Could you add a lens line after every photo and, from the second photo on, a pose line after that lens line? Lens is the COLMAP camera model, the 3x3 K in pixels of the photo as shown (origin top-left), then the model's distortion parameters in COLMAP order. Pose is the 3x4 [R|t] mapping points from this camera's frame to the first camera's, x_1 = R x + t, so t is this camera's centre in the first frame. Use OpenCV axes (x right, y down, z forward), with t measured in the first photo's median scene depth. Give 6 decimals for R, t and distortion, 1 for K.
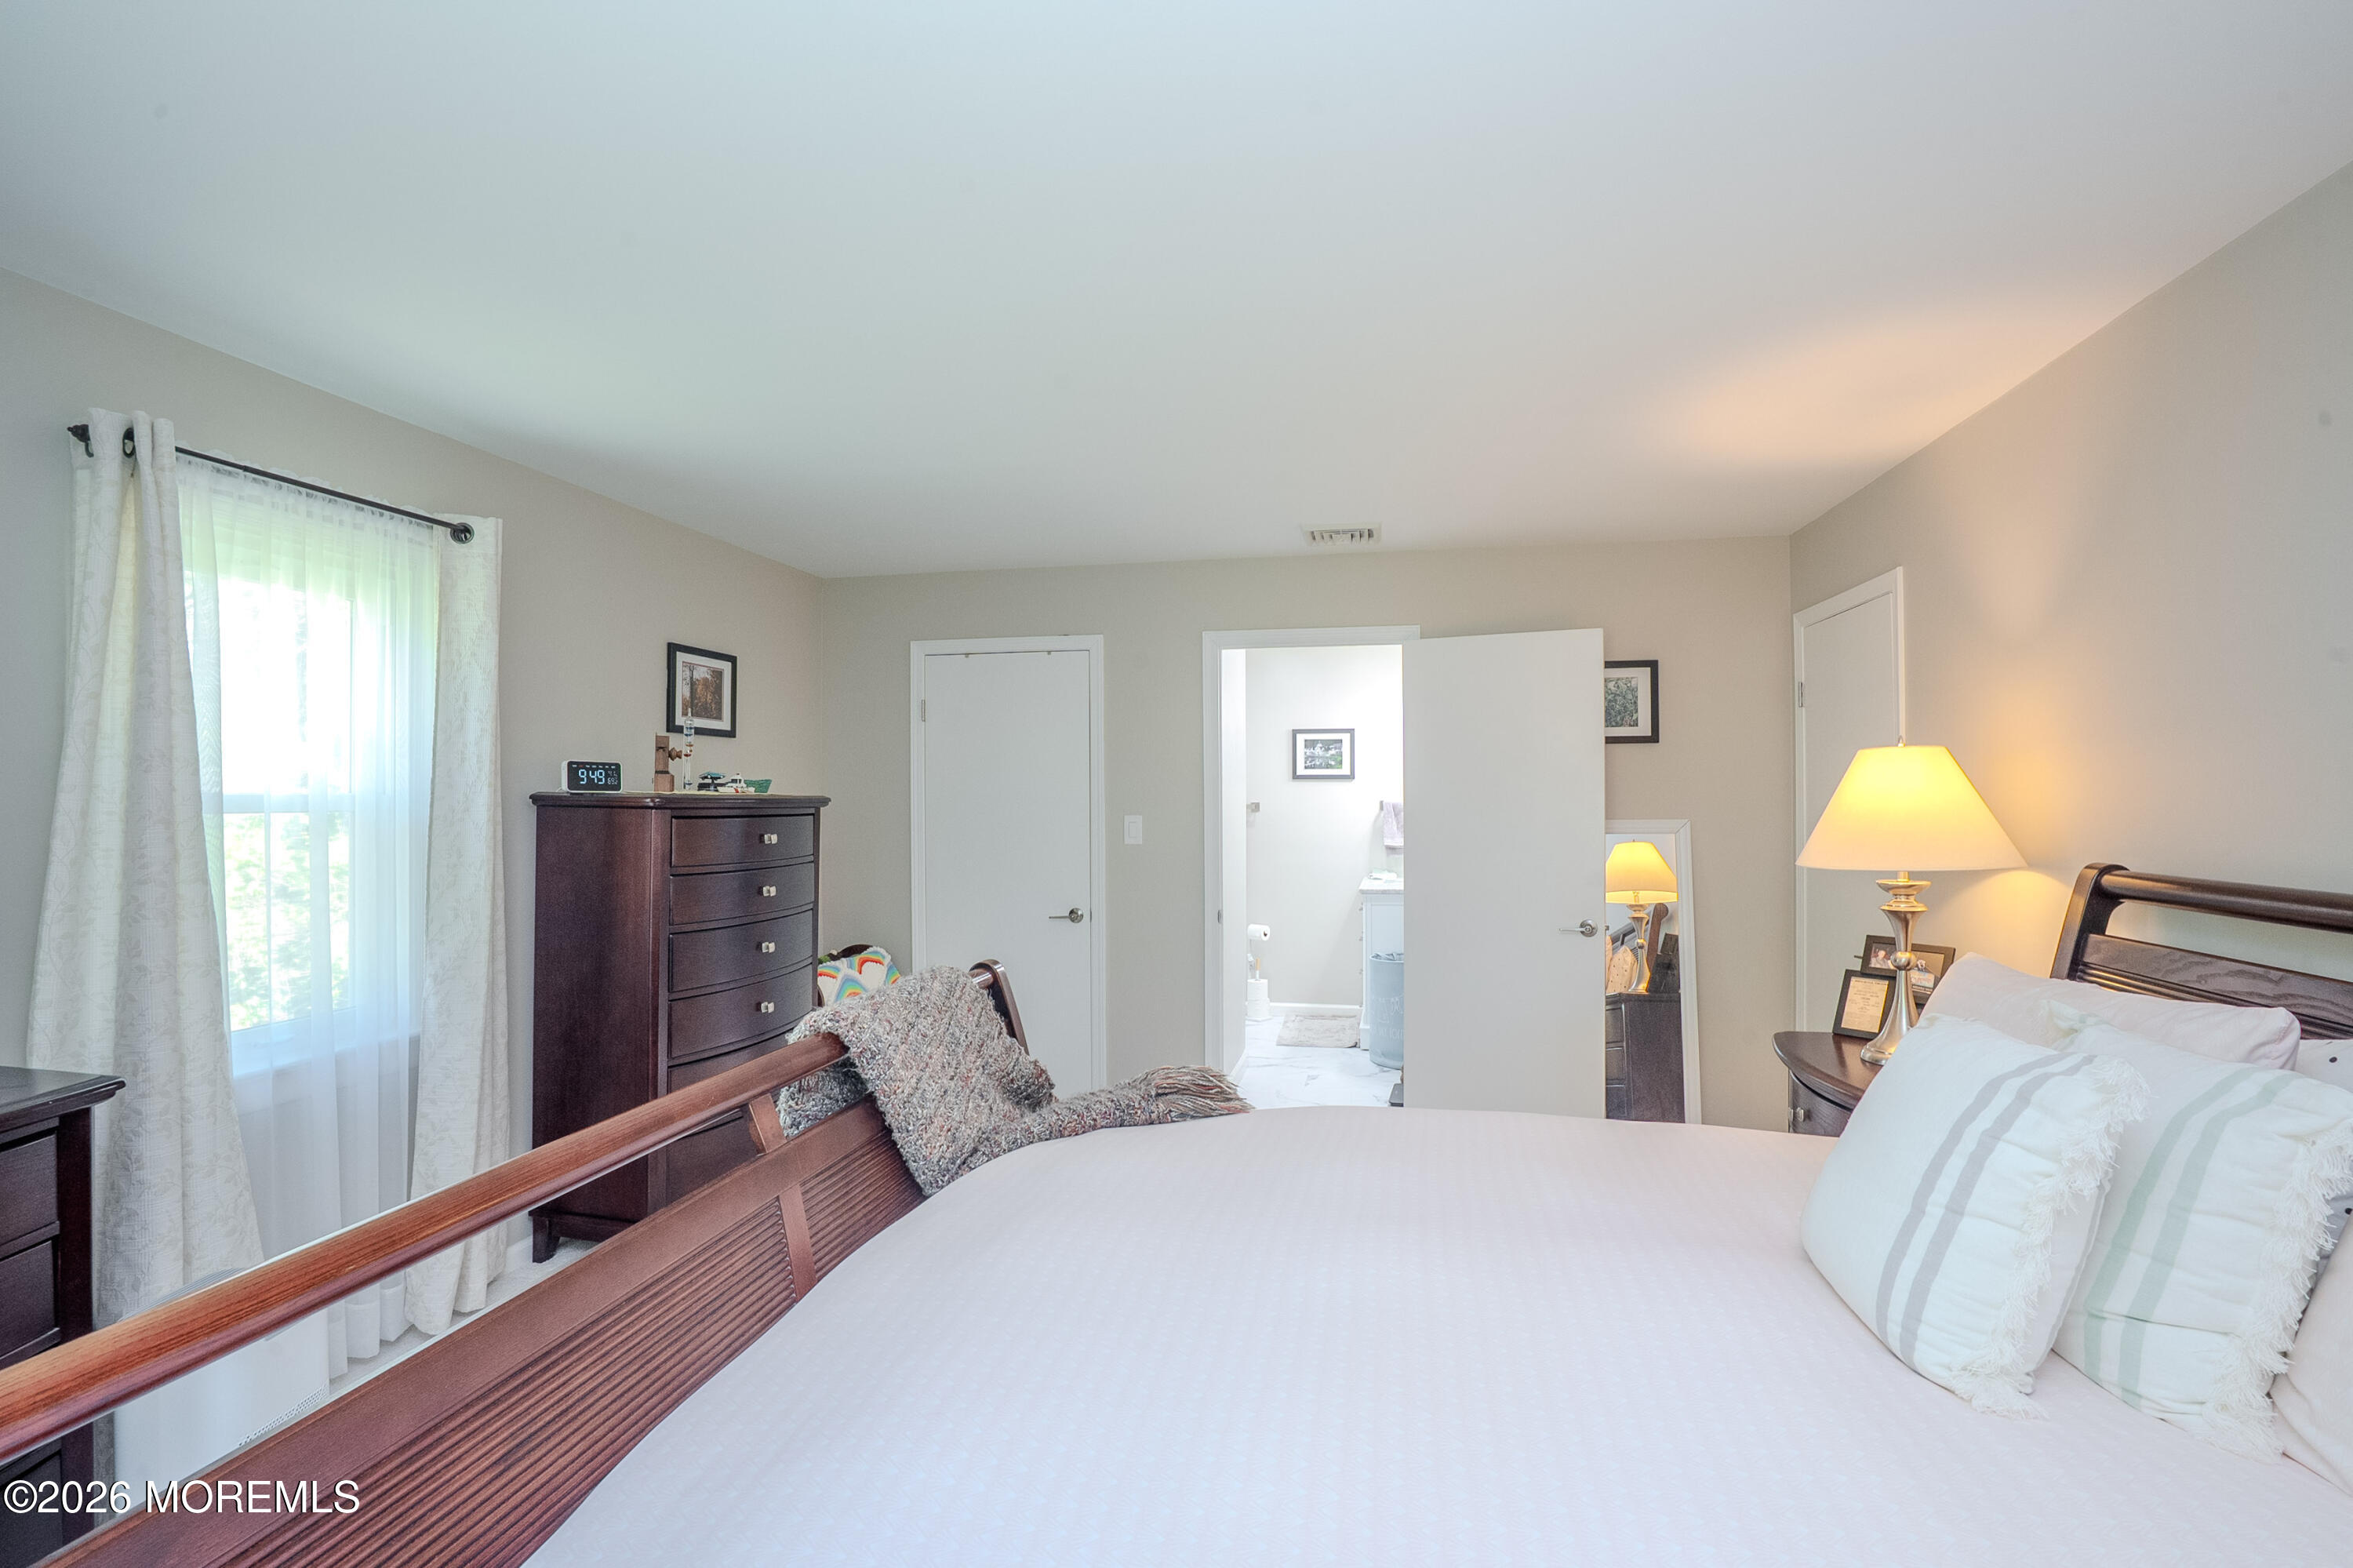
lens RADIAL K [[1063.6, 0, 1167.2], [0, 1063.6, 788.3], [0, 0, 1]] dist [-0.051954, 0.017380]
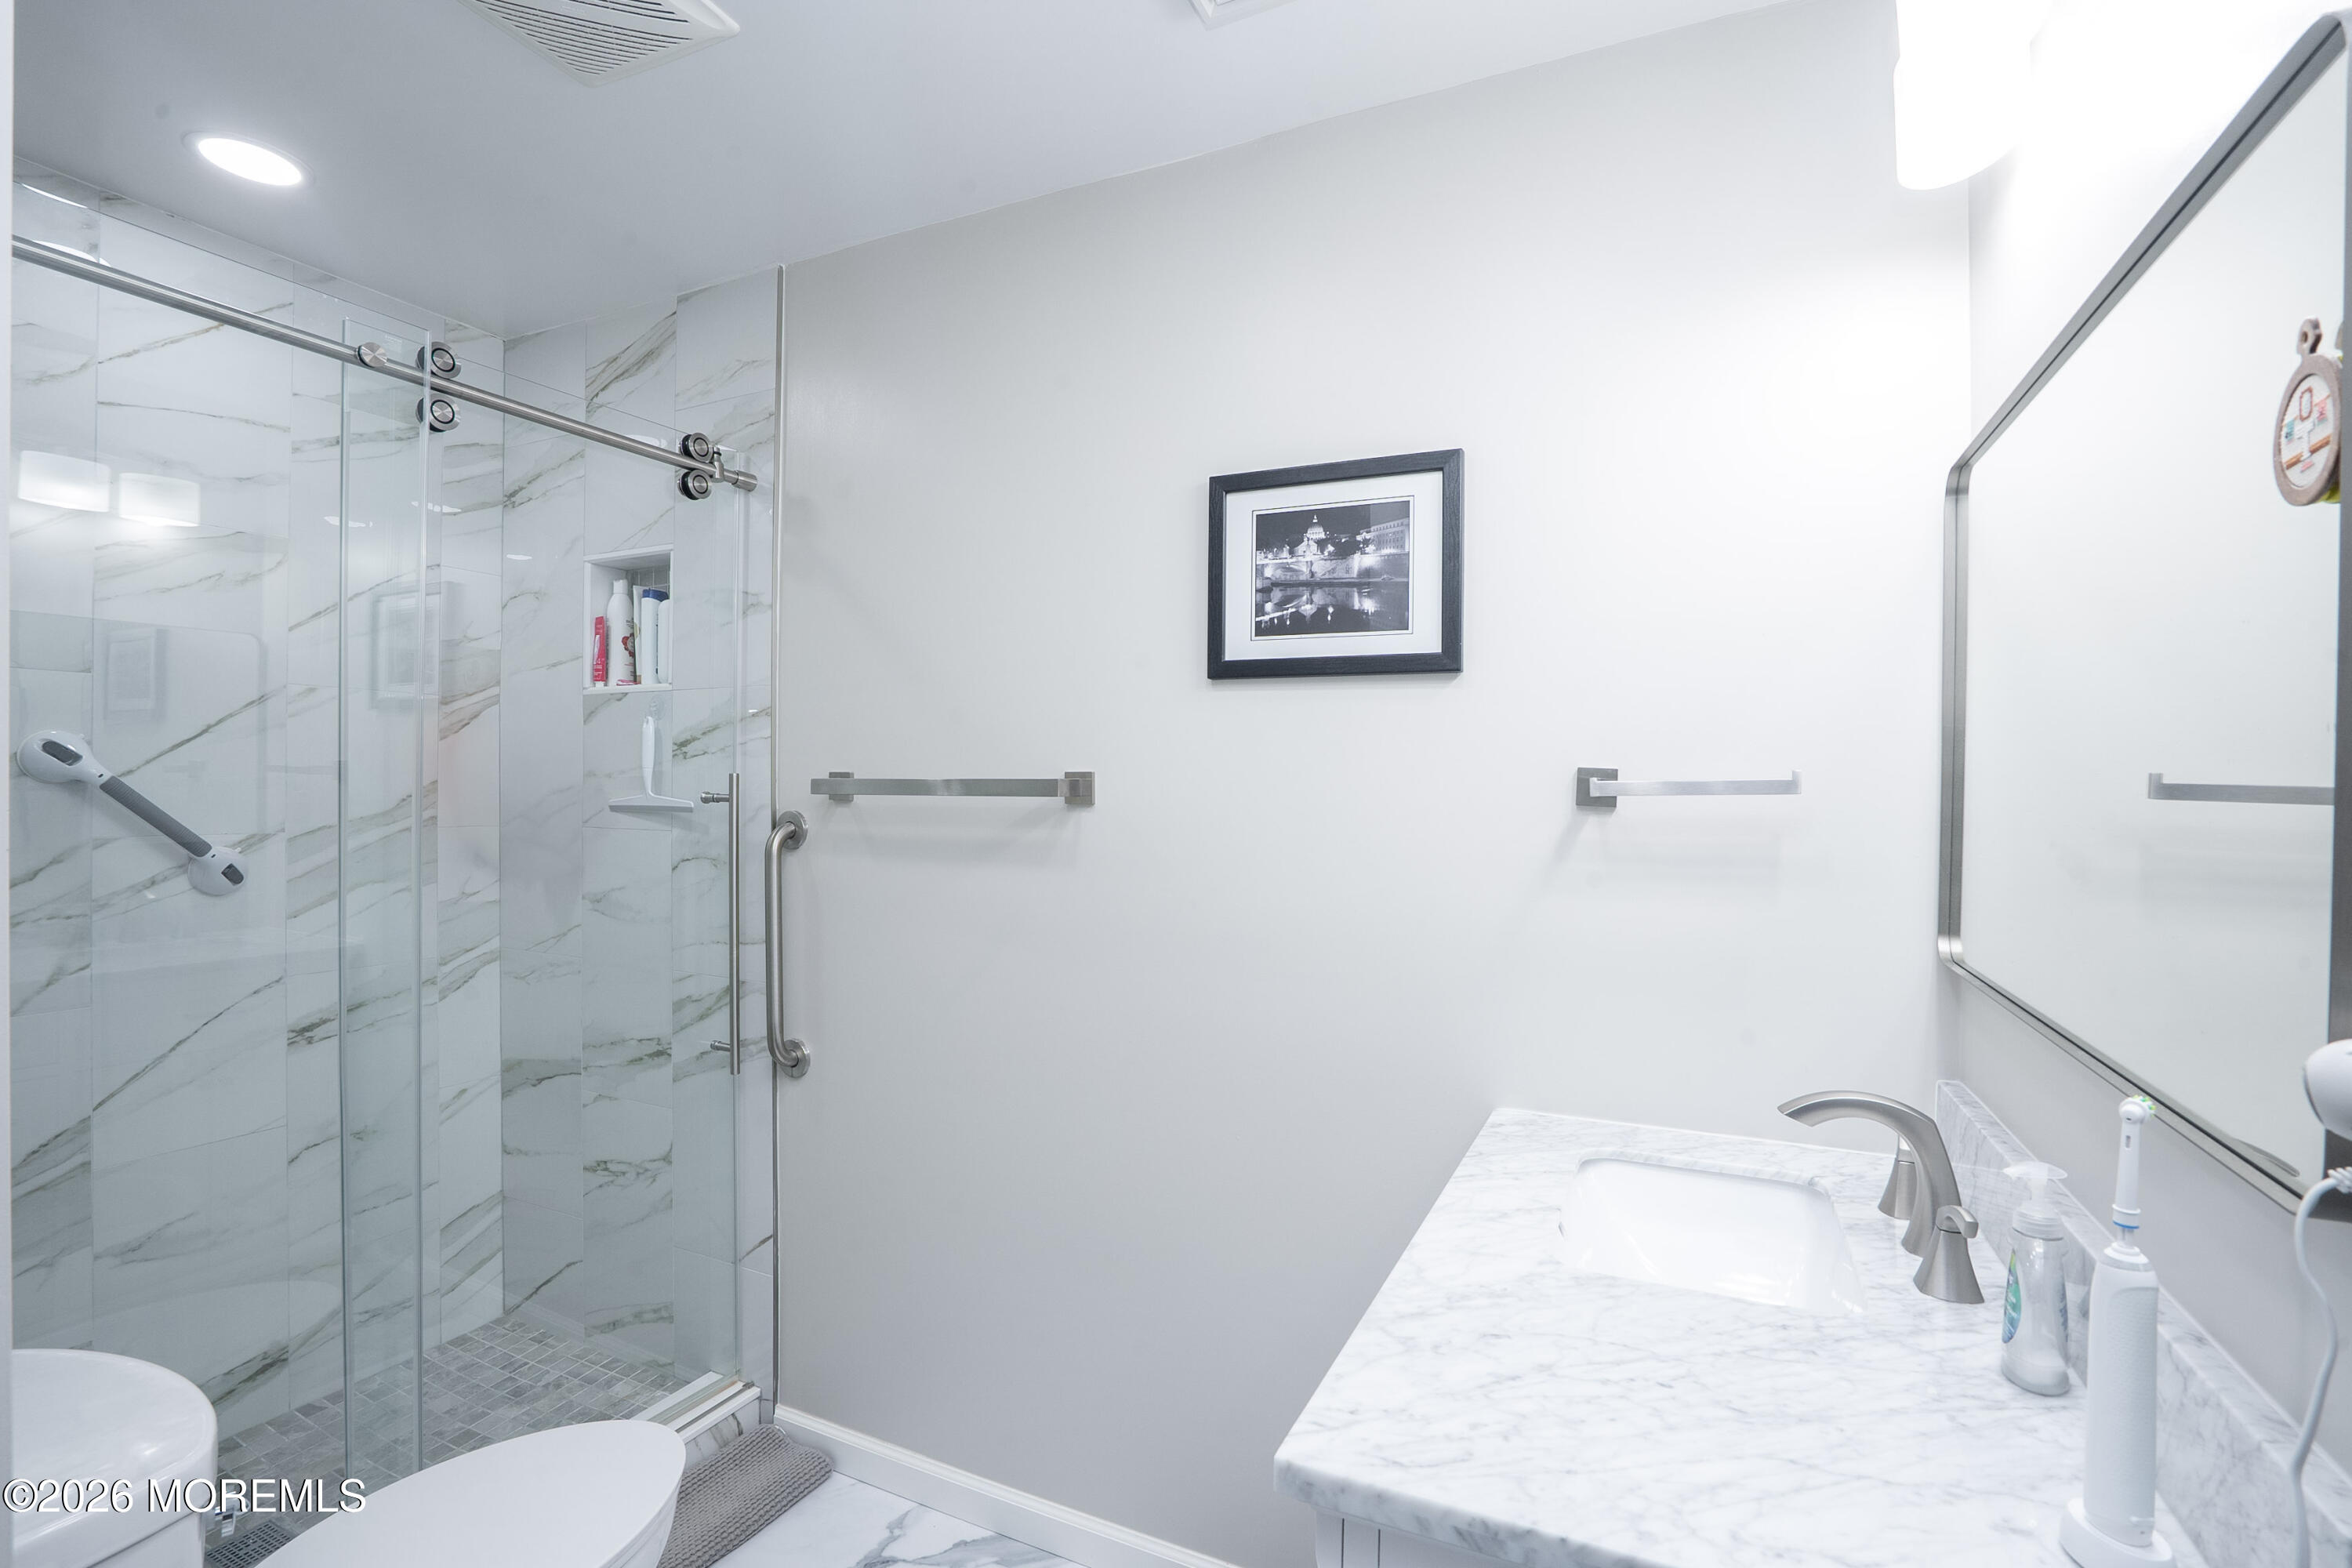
lens RADIAL K [[1063.1, 0, 1189.8], [0, 1063.1, 786.5], [0, 0, 1]] dist [-0.051954, 0.017380]
pose [[0.973140, 0.009607, -0.230011, 0.171229], [-0.007462, 0.999920, 0.010196, 0.014010], [0.230091, -0.008206, 0.973135, 0.760647]]
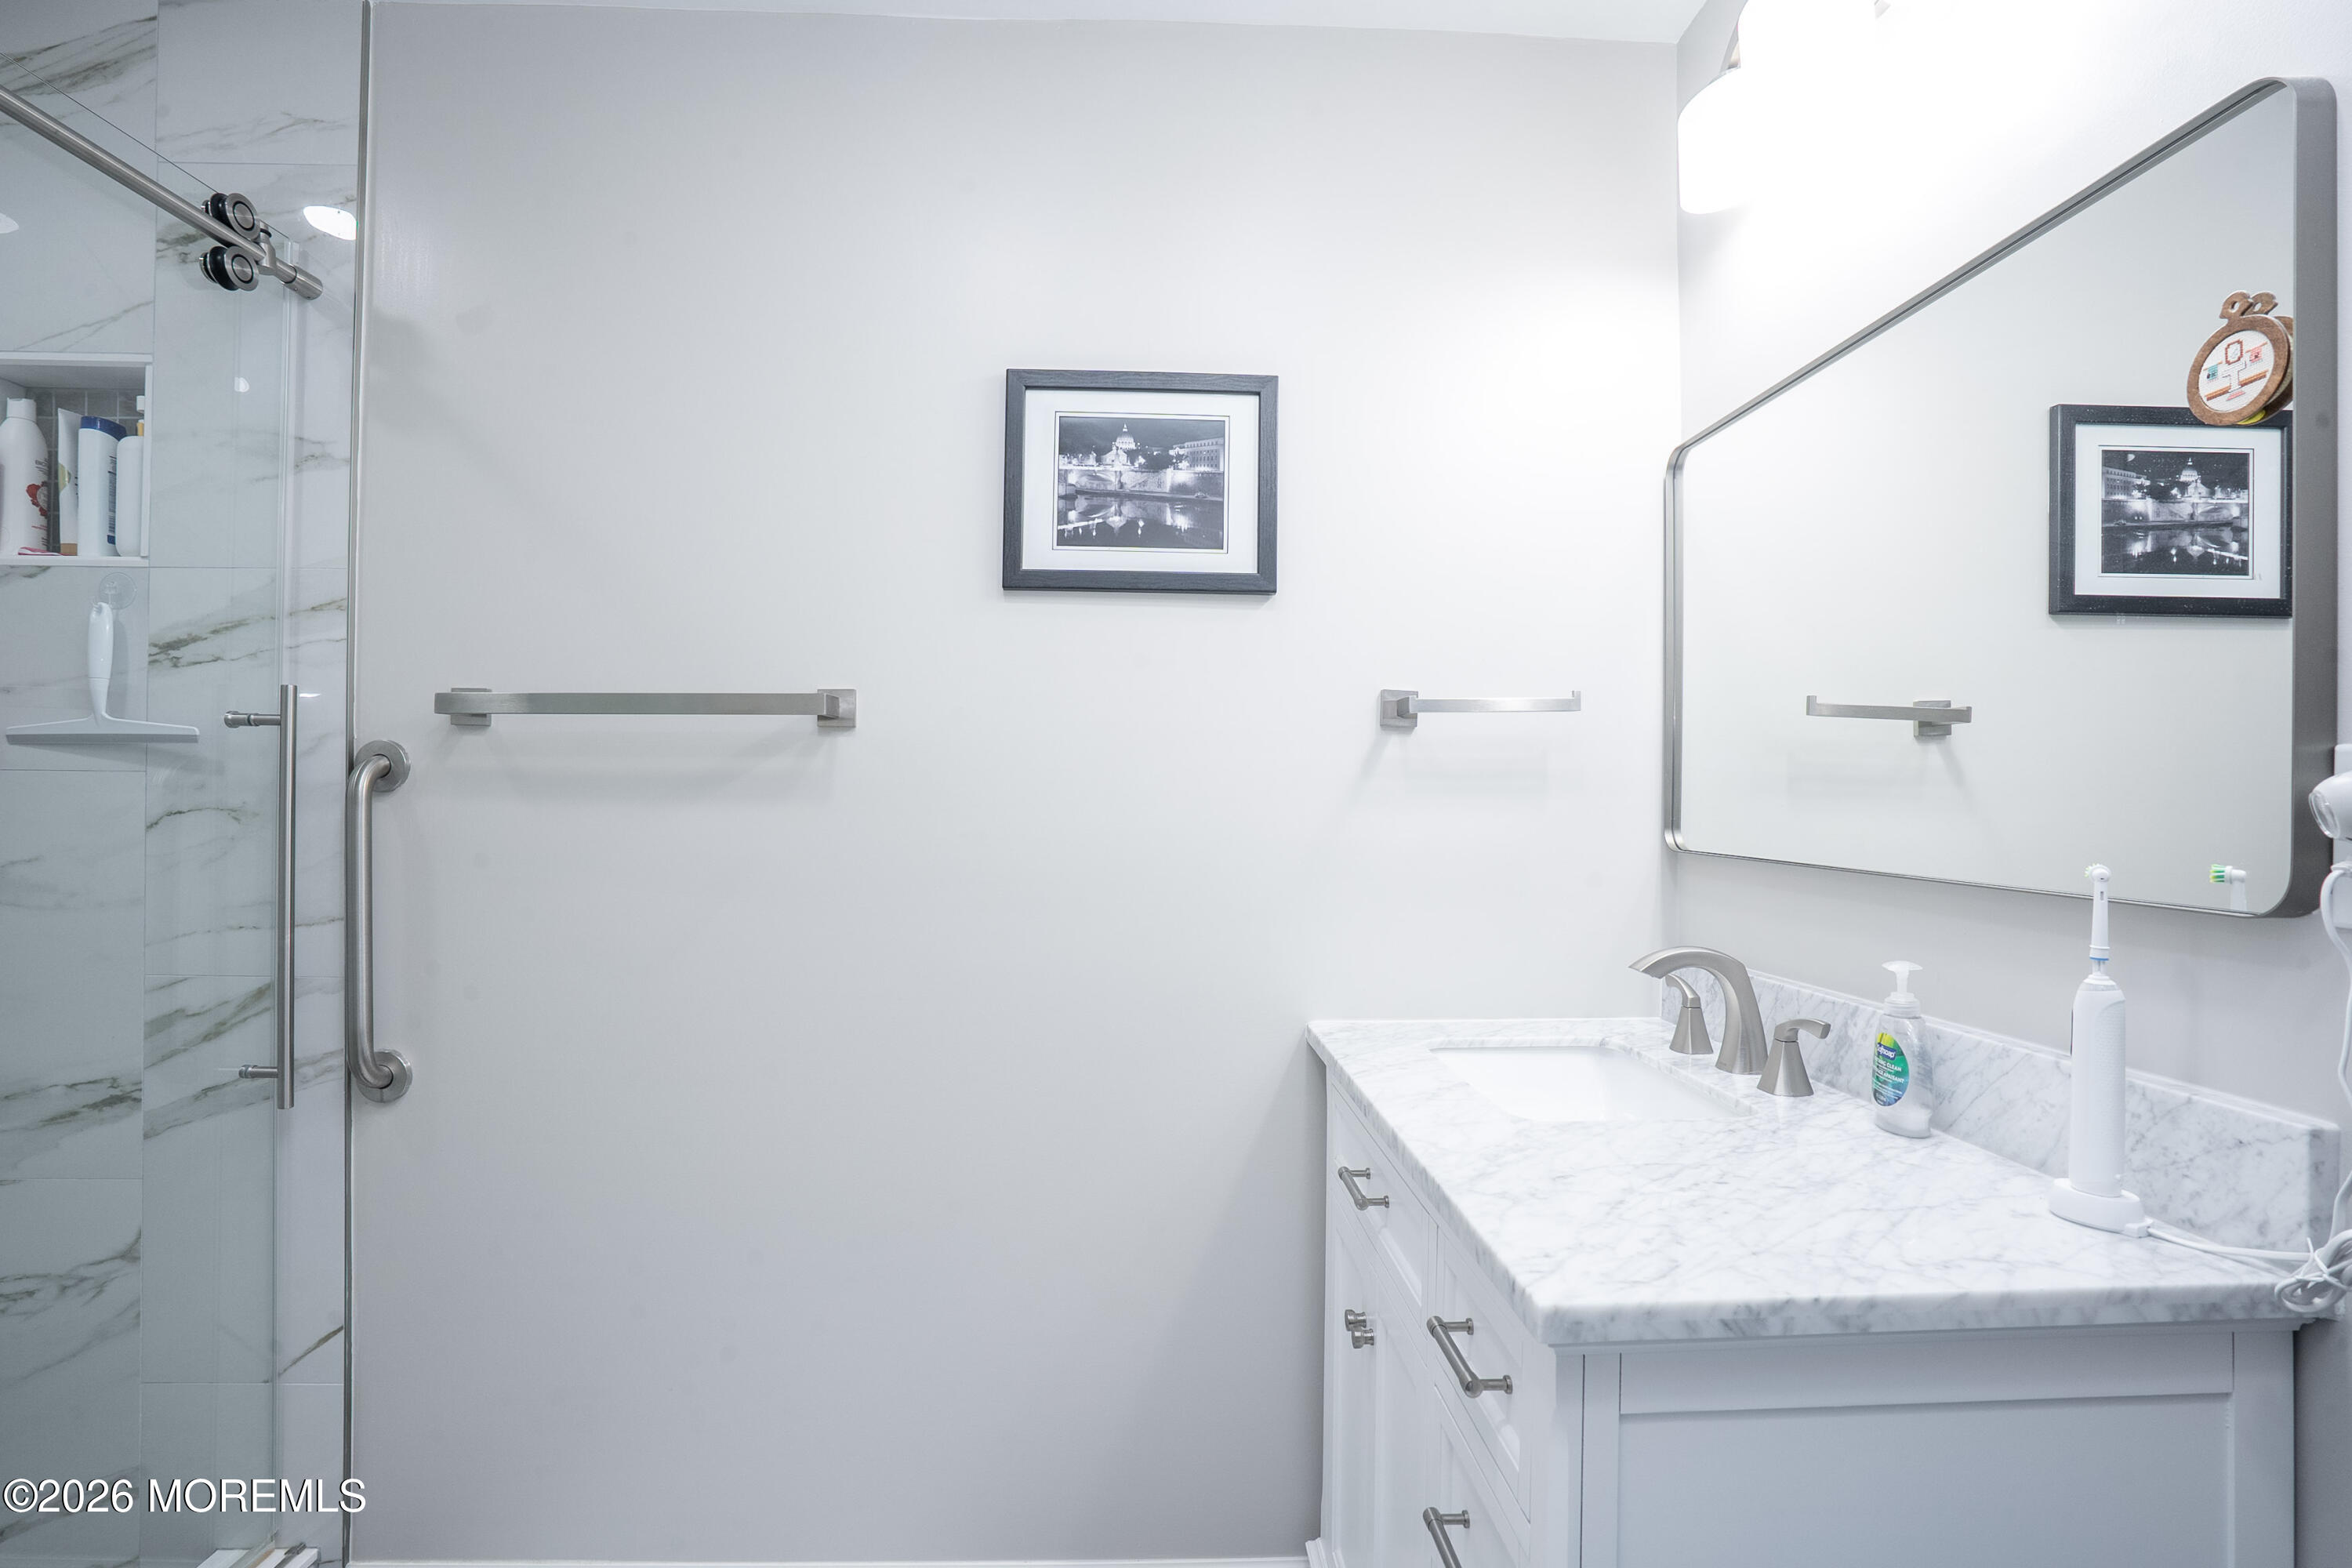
lens RADIAL K [[1063.1, 0, 1181.7], [0, 1063.1, 781.2], [0, 0, 1]] dist [-0.051954, 0.017380]
pose [[0.970406, 0.011108, 0.241225, 0.101065], [-0.010869, 0.999938, -0.002320, 0.032549], [-0.241236, -0.000371, 0.970466, 0.775425]]
